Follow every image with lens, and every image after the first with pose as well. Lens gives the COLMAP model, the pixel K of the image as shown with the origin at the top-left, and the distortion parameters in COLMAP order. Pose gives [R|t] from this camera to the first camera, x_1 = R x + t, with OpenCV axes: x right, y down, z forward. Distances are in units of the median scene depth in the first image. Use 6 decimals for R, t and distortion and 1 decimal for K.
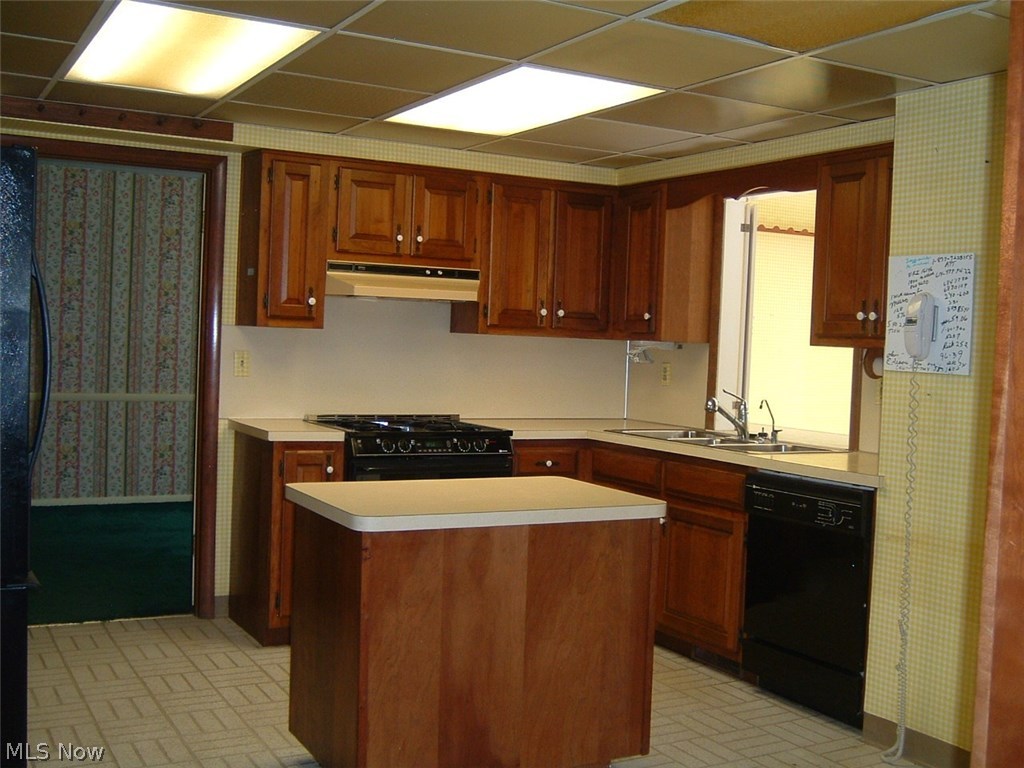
lens RADIAL K [[1159.0, 0, 543.8], [0, 1159.0, 380.6], [0, 0, 1]] dist [-0.097221, 0.082357]
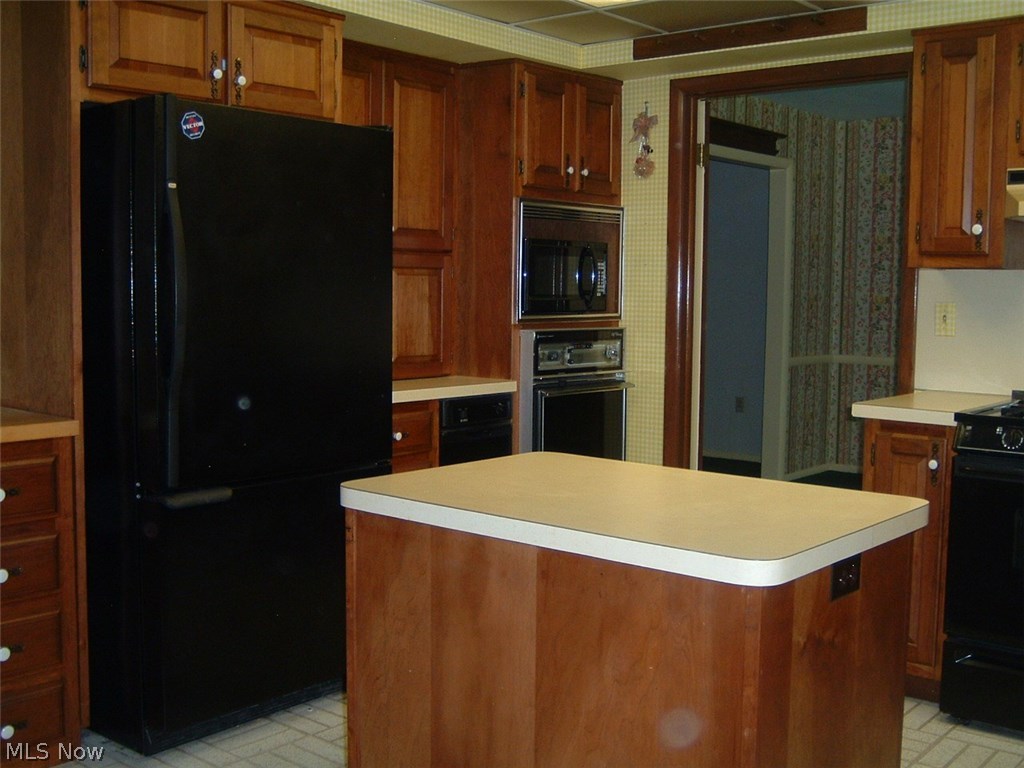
lens RADIAL K [[1159.0, 0, 543.8], [0, 1159.0, 380.6], [0, 0, 1]] dist [-0.097221, 0.082357]
pose [[0.363119, 0.042791, -0.930760, 0.352116], [-0.032875, 0.998911, 0.033098, 0.009460], [0.931162, 0.018581, 0.364131, 0.481066]]
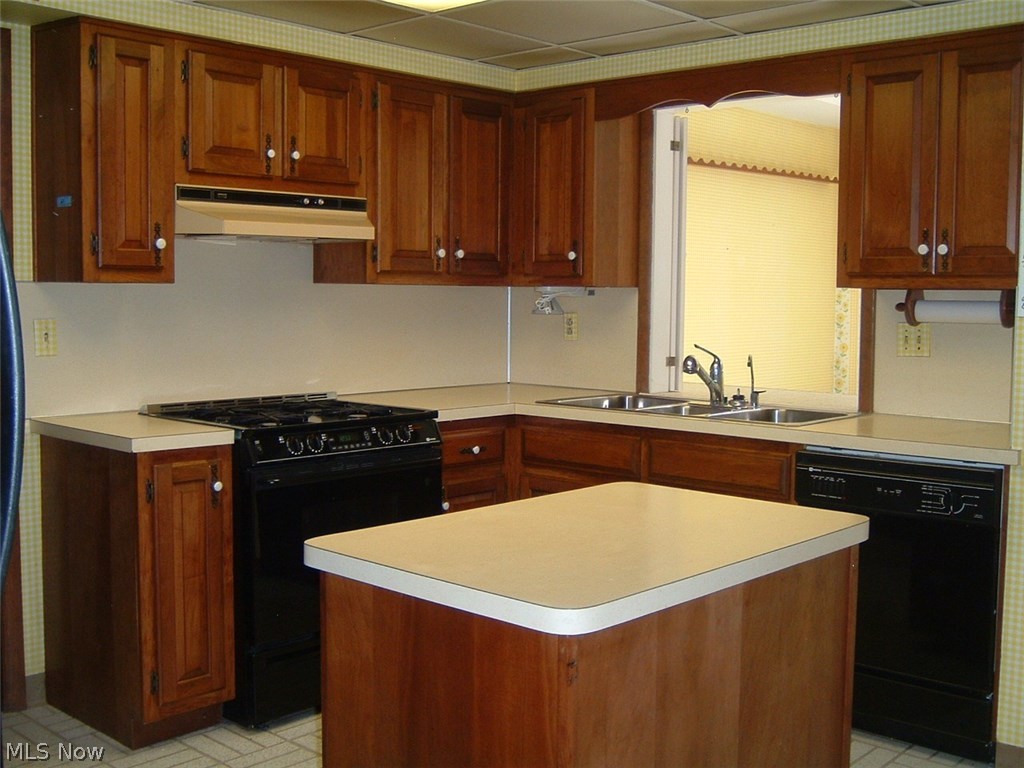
lens RADIAL K [[1159.0, 0, 543.8], [0, 1159.0, 380.6], [0, 0, 1]] dist [-0.097221, 0.082357]
pose [[0.948701, -0.053008, 0.311700, -0.195695], [0.037427, 0.997742, 0.055761, -0.016034], [-0.313952, -0.041235, 0.948543, 0.264569]]
